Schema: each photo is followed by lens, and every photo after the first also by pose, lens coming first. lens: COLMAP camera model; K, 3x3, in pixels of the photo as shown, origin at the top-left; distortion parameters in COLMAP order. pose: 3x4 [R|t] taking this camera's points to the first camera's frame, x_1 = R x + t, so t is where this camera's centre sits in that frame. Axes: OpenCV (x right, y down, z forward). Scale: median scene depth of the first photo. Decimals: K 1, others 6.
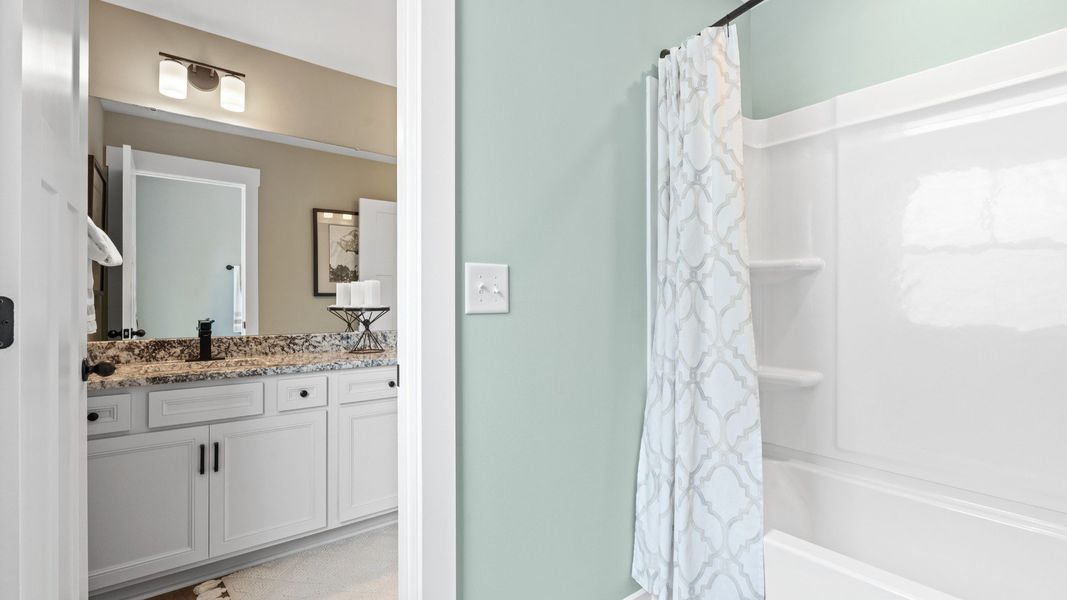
lens RADIAL K [[465.6, 0, 532.9], [0, 465.6, 303.3], [0, 0, 1]] dist [-0.009356, 0.001101]
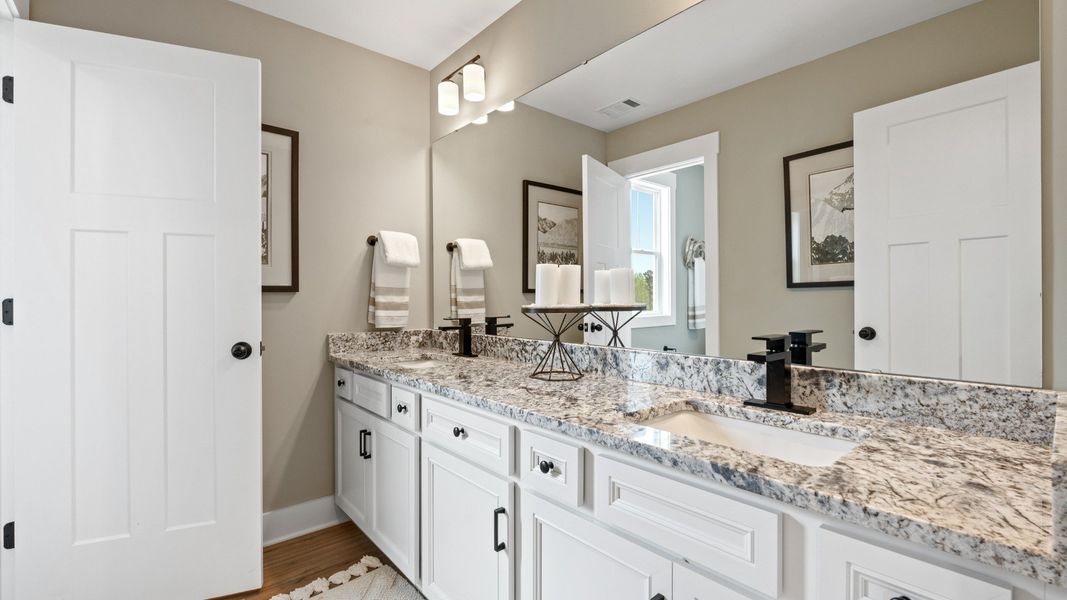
lens RADIAL K [[465.6, 0, 533.0], [0, 465.6, 293.9], [0, 0, 1]] dist [-0.009356, 0.001101]
pose [[0.046094, -0.006766, -0.998914, 0.294648], [0.005036, 0.999966, -0.006541, -0.006222], [0.998924, -0.004729, 0.046127, 0.970307]]
